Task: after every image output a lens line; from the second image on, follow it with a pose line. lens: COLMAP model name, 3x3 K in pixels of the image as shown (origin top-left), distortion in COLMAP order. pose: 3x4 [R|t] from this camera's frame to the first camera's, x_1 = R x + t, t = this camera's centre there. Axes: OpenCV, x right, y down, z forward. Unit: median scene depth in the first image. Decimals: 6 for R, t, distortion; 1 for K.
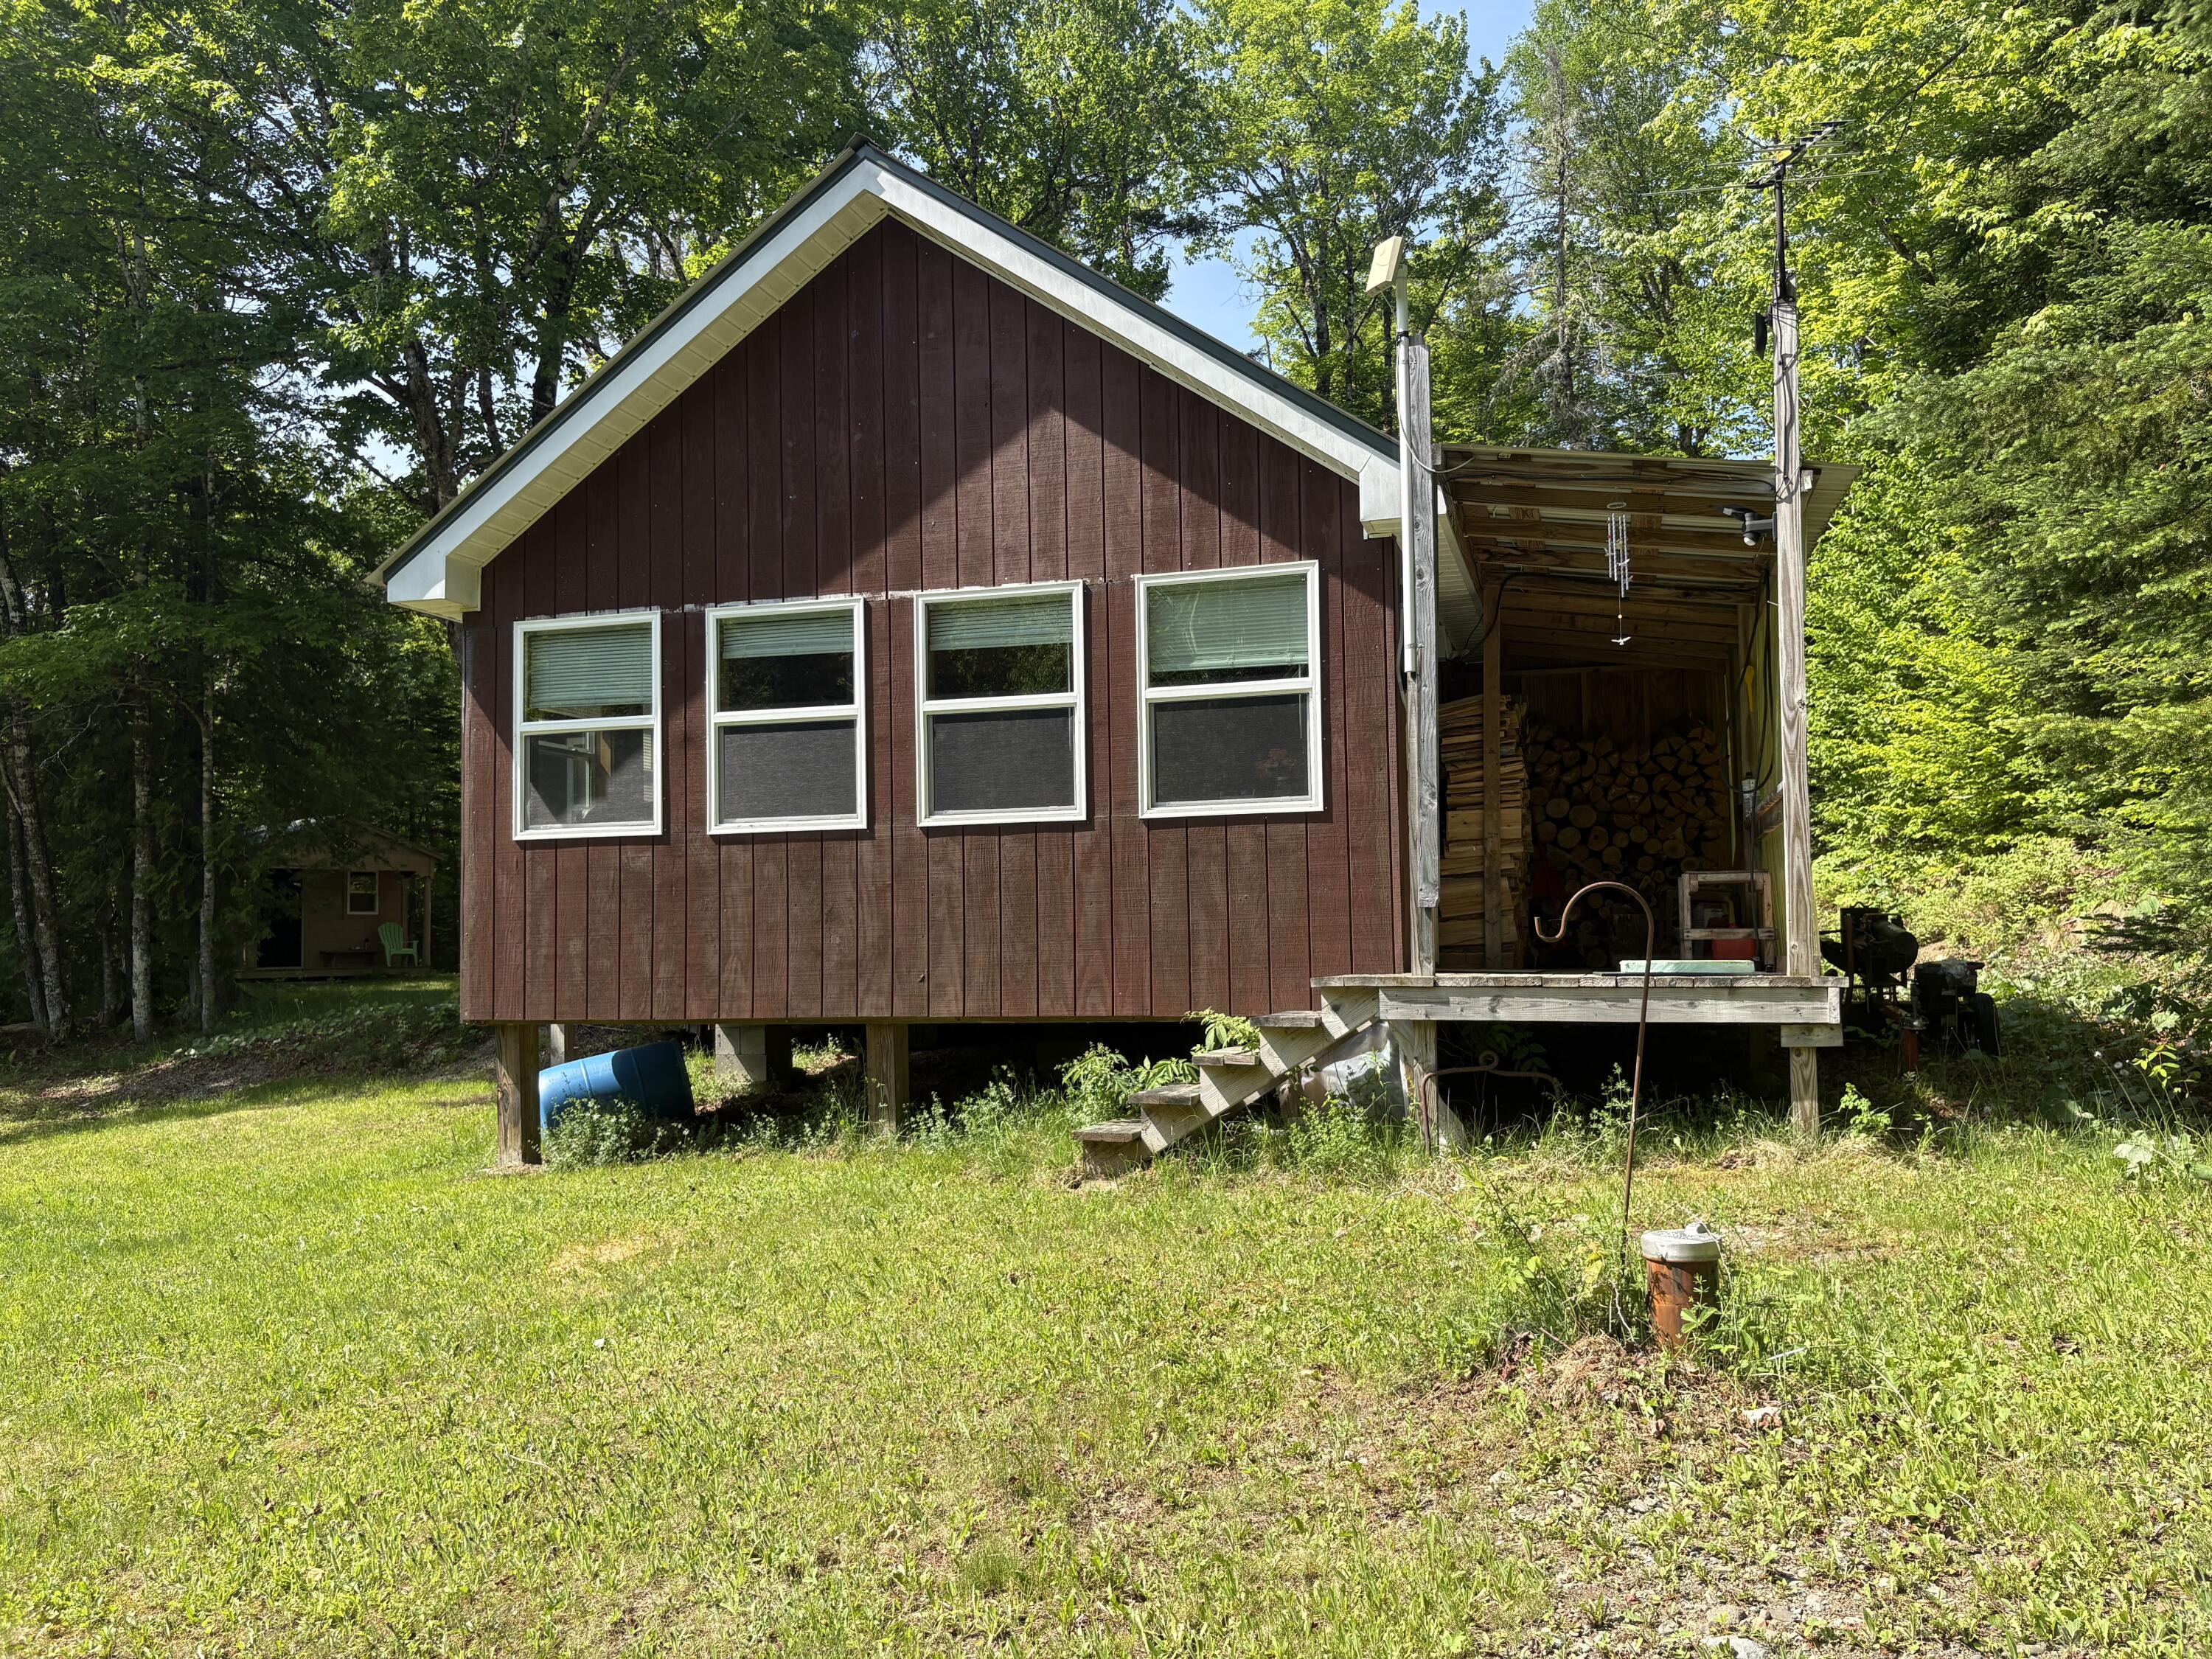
lens RADIAL K [[1675.5, 0, 1106.0], [0, 1675.5, 829.5], [0, 0, 1]] dist [0.038818, -0.040335]
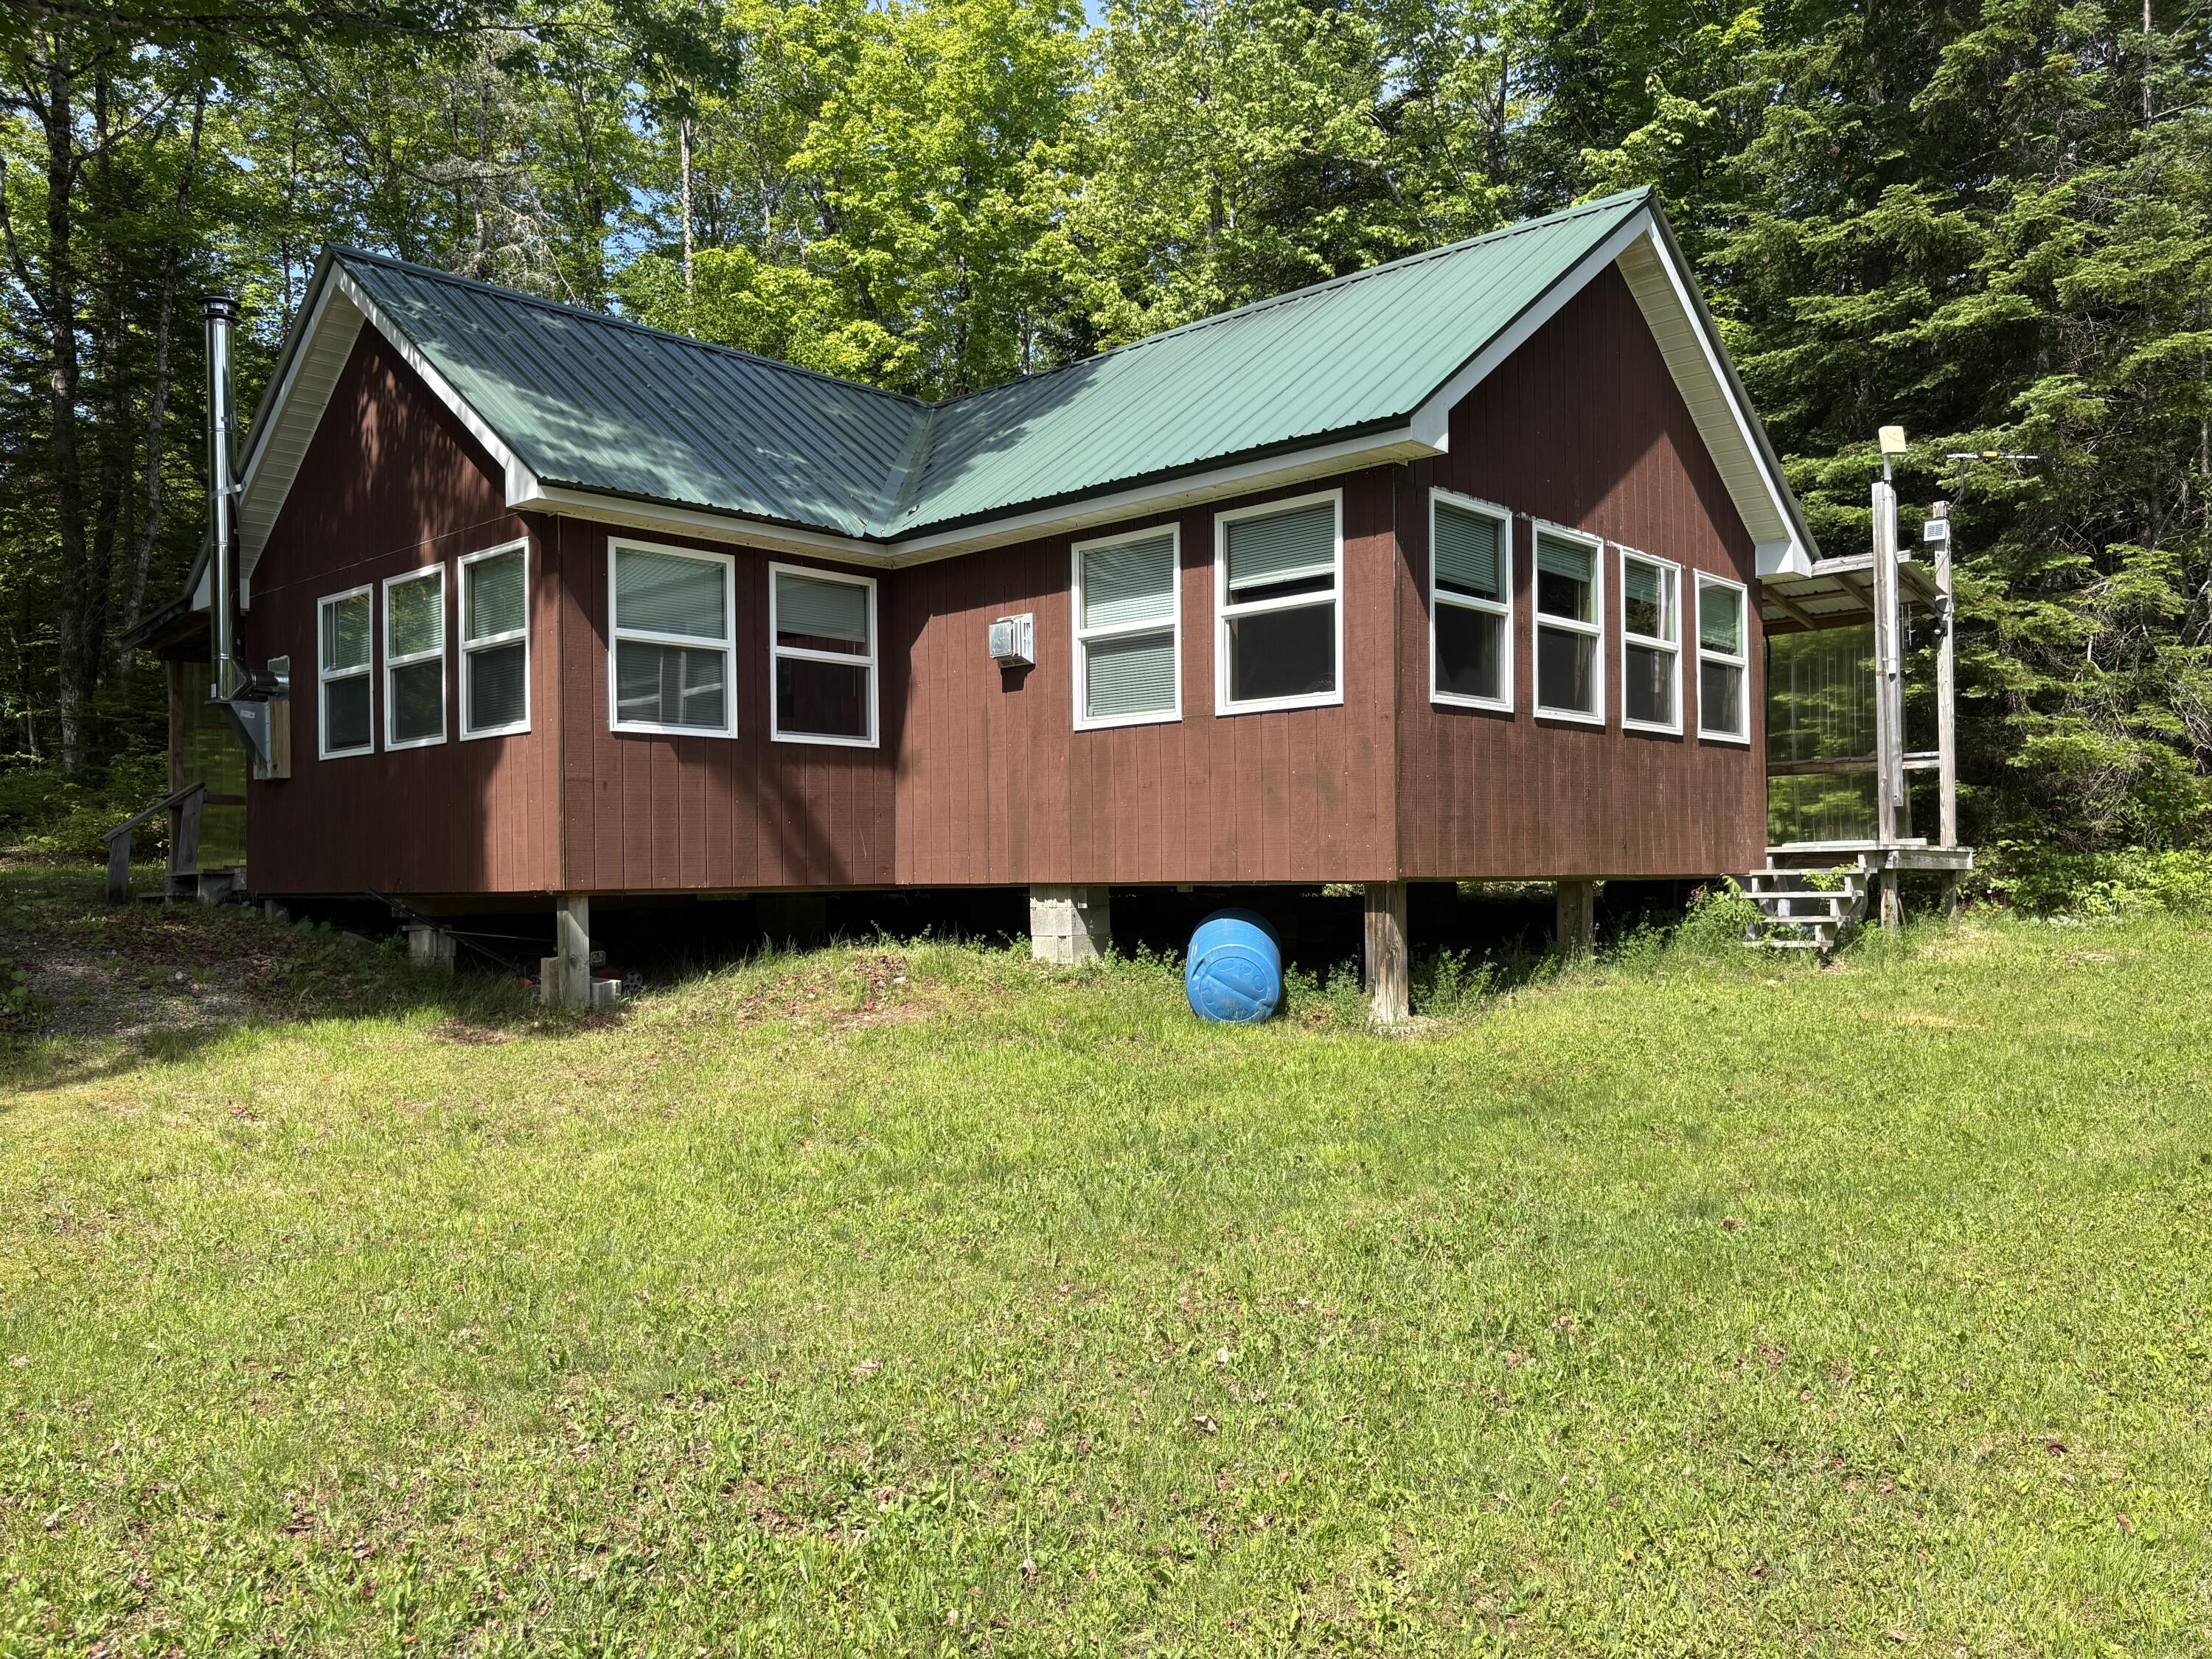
lens RADIAL K [[1675.5, 0, 1106.0], [0, 1675.5, 829.5], [0, 0, 1]] dist [0.038818, -0.040335]
pose [[0.464210, 0.029367, 0.885238, -1.376544], [-0.063928, 0.997954, 0.000416, 0.096306], [-0.883415, -0.056785, 0.465137, 0.713583]]
